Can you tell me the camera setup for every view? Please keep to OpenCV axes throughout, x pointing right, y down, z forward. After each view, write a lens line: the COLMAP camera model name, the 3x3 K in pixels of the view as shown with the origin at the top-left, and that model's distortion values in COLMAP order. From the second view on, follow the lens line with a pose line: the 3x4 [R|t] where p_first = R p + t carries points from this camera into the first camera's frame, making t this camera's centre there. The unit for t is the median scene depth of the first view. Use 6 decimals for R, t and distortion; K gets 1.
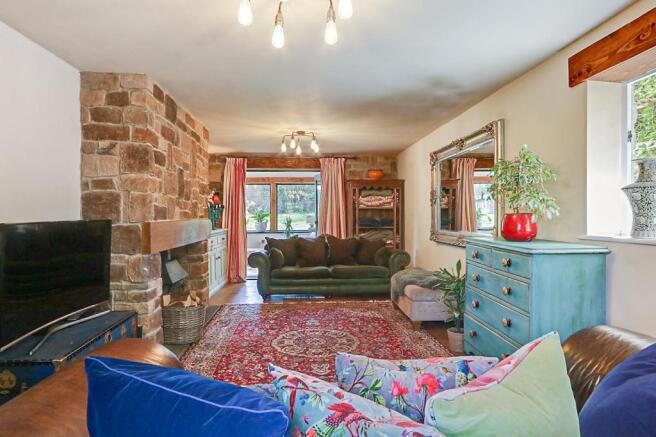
lens RADIAL K [[378.8, 0, 328.0], [0, 378.8, 218.5], [0, 0, 1]] dist [-0.000165, 0.000162]
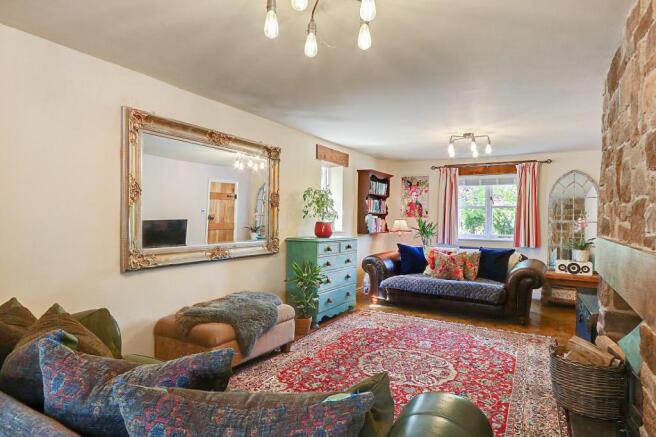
lens RADIAL K [[378.8, 0, 328.0], [0, 378.8, 218.5], [0, 0, 1]] dist [-0.000165, 0.000162]
pose [[-0.828437, -0.008707, 0.560015, -0.419898], [-0.004420, 0.999950, 0.009009, -0.035206], [-0.560065, 0.004988, -0.828434, 2.038792]]
